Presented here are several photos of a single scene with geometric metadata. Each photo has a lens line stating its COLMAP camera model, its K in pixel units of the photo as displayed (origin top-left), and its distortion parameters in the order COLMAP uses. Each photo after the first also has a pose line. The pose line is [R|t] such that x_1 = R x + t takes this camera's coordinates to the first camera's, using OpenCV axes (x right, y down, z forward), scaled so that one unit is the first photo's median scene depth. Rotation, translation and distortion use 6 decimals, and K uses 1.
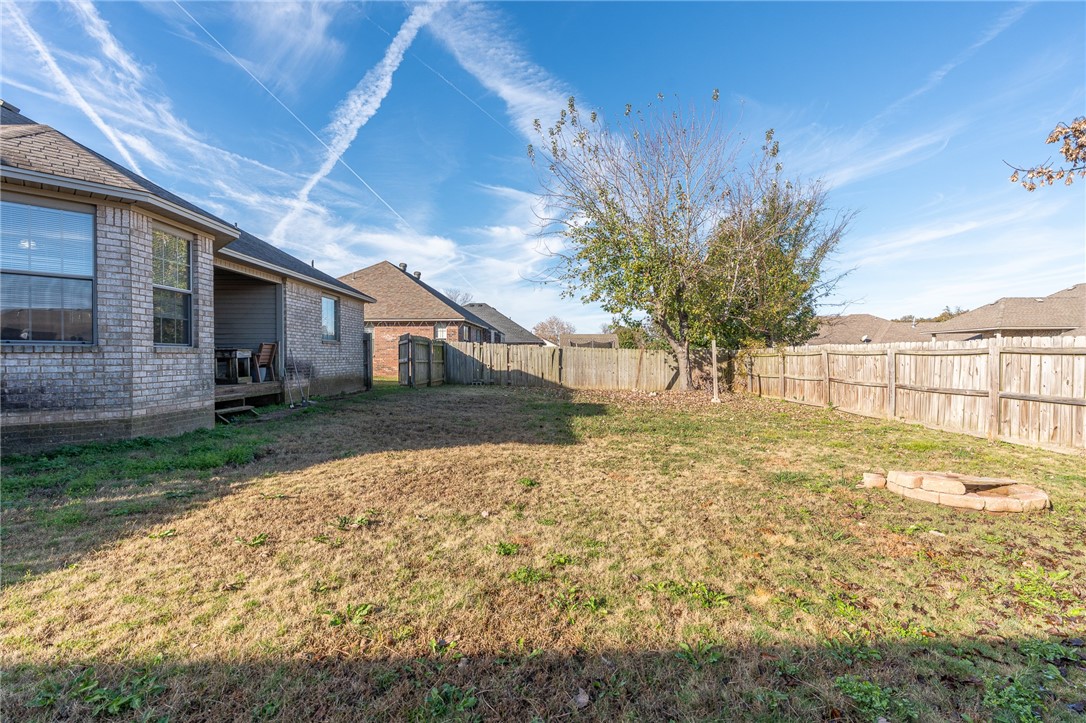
lens RADIAL K [[483.8, 0, 543.9], [0, 483.8, 360.8], [0, 0, 1]] dist [-0.010622, -0.000222]
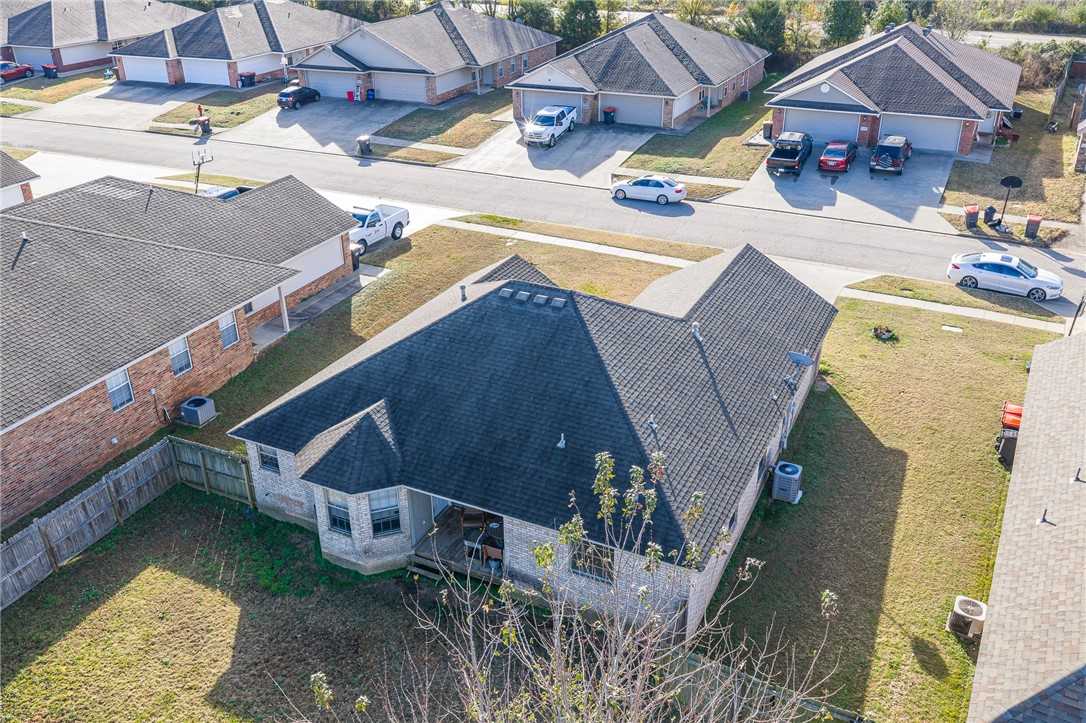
lens RADIAL K [[916.0, 0, 543.2], [0, 916.0, 362.4], [0, 0, 1]] dist [0.009562, -0.025659]
pose [[-0.459861, 0.401789, -0.791892, 0.957590], [0.003482, 0.892589, 0.450858, -1.419499], [0.887984, 0.204574, -0.411866, 1.879602]]
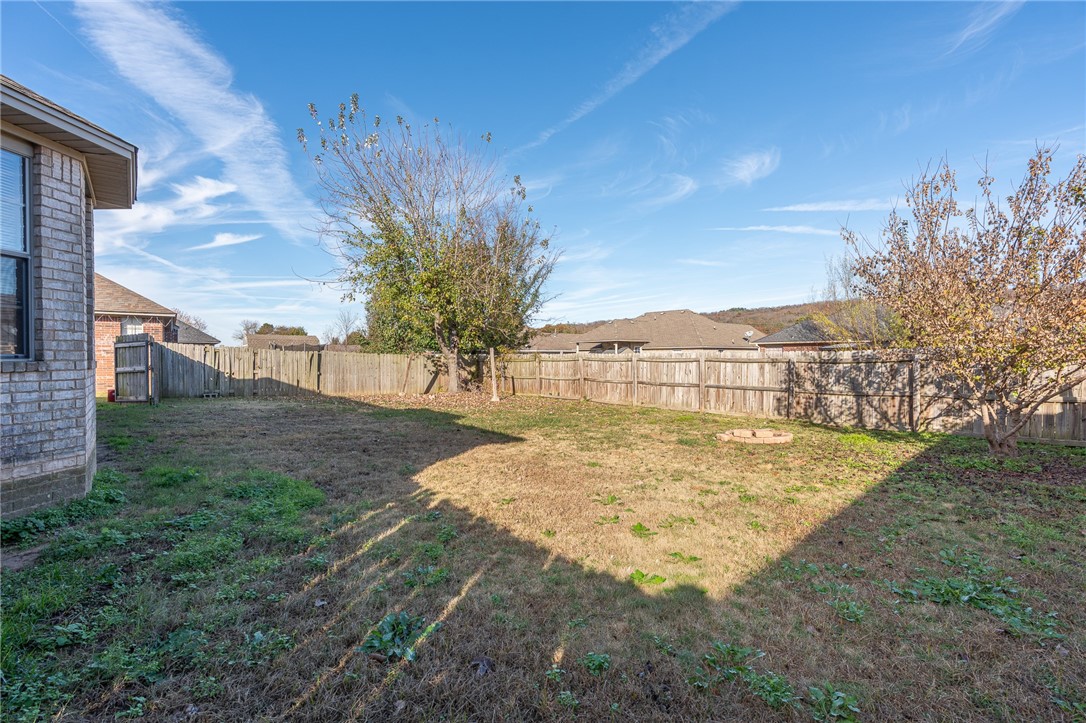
lens RADIAL K [[483.8, 0, 543.7], [0, 483.8, 360.6], [0, 0, 1]] dist [-0.010622, -0.000222]
pose [[0.769506, -0.003971, 0.638627, -0.406712], [0.006274, 0.999979, -0.001343, -0.013299], [-0.638609, 0.005041, 0.769515, 0.029717]]
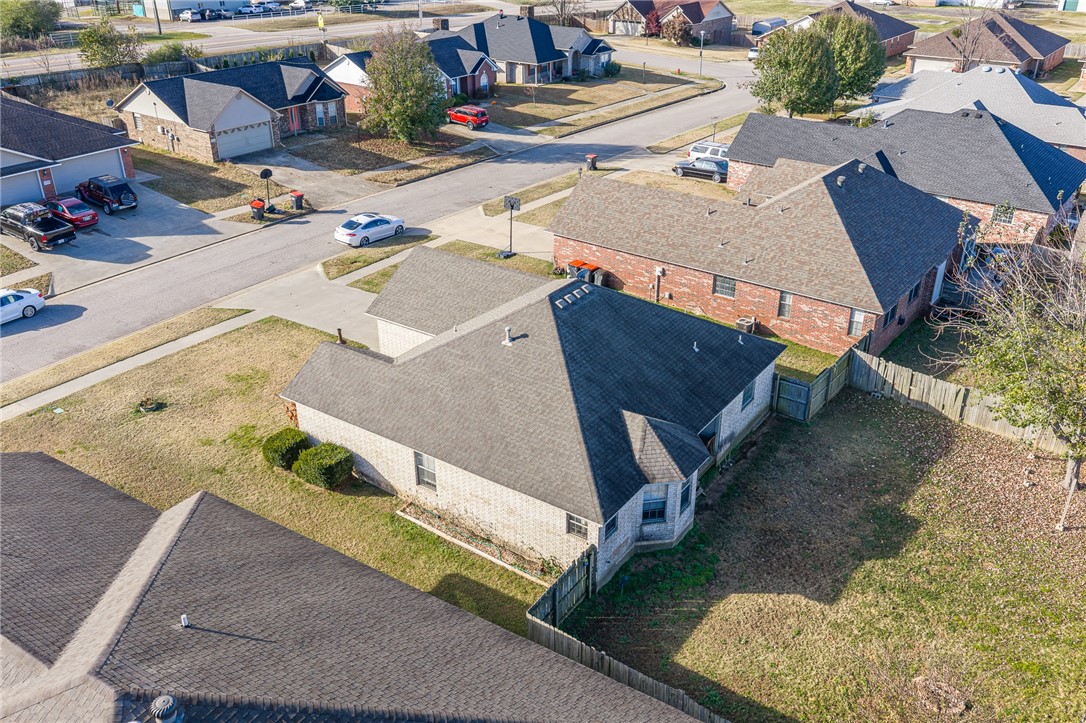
lens RADIAL K [[916.0, 0, 547.8], [0, 916.0, 361.7], [0, 0, 1]] dist [0.009562, -0.025659]
pose [[0.814791, 0.260279, -0.518044, 0.522360], [-0.001782, 0.894679, 0.446707, -1.625432], [0.579752, -0.363050, 0.729440, -1.485927]]
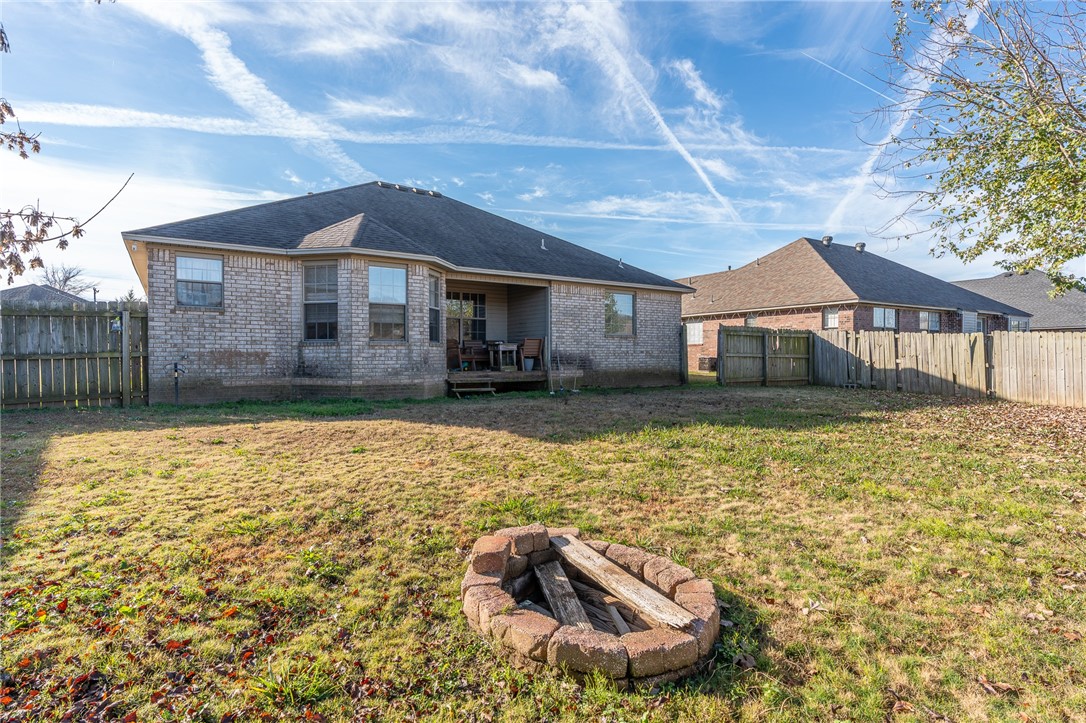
lens RADIAL K [[544.8, 0, 544.5], [0, 544.8, 359.7], [0, 0, 1]] dist [-0.008138, 0.000681]
pose [[0.550768, 0.003396, -0.834651, 0.540667], [-0.004139, 0.999991, 0.001338, 0.013576], [0.834648, 0.002718, 0.550777, 0.271029]]
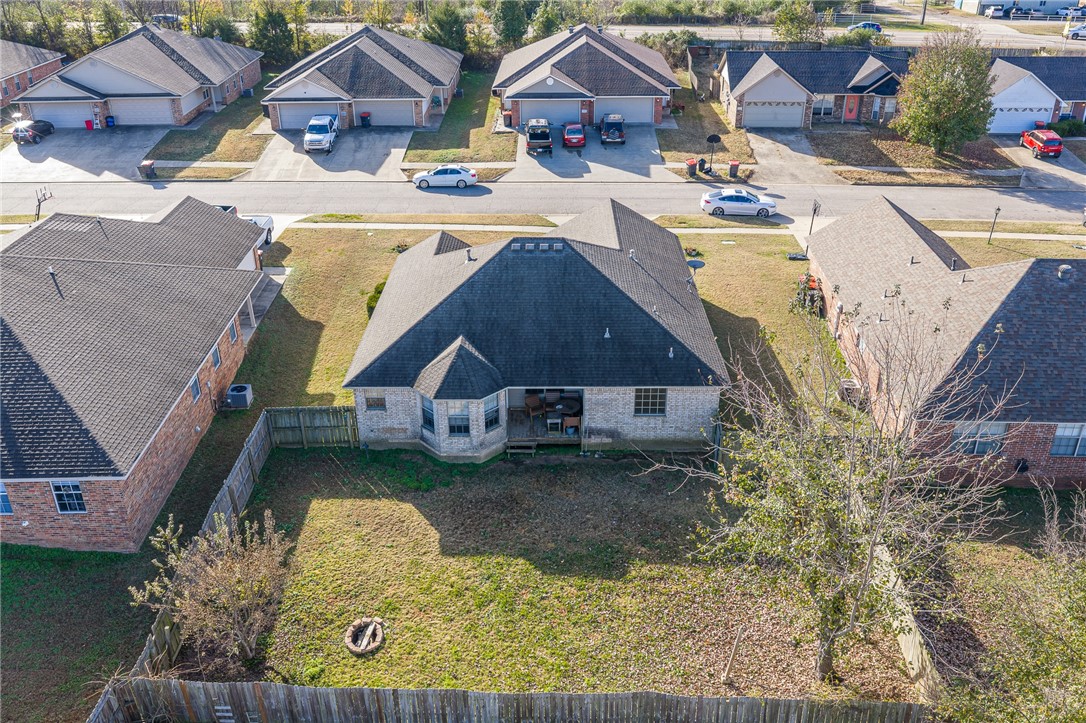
lens RADIAL K [[916.0, 0, 544.1], [0, 916.0, 363.6], [0, 0, 1]] dist [0.009562, -0.025659]
pose [[-0.027535, 0.453732, -0.890713, 2.169213], [-0.000391, 0.891045, 0.453914, -1.623717], [0.999621, 0.012847, -0.024358, 0.934940]]
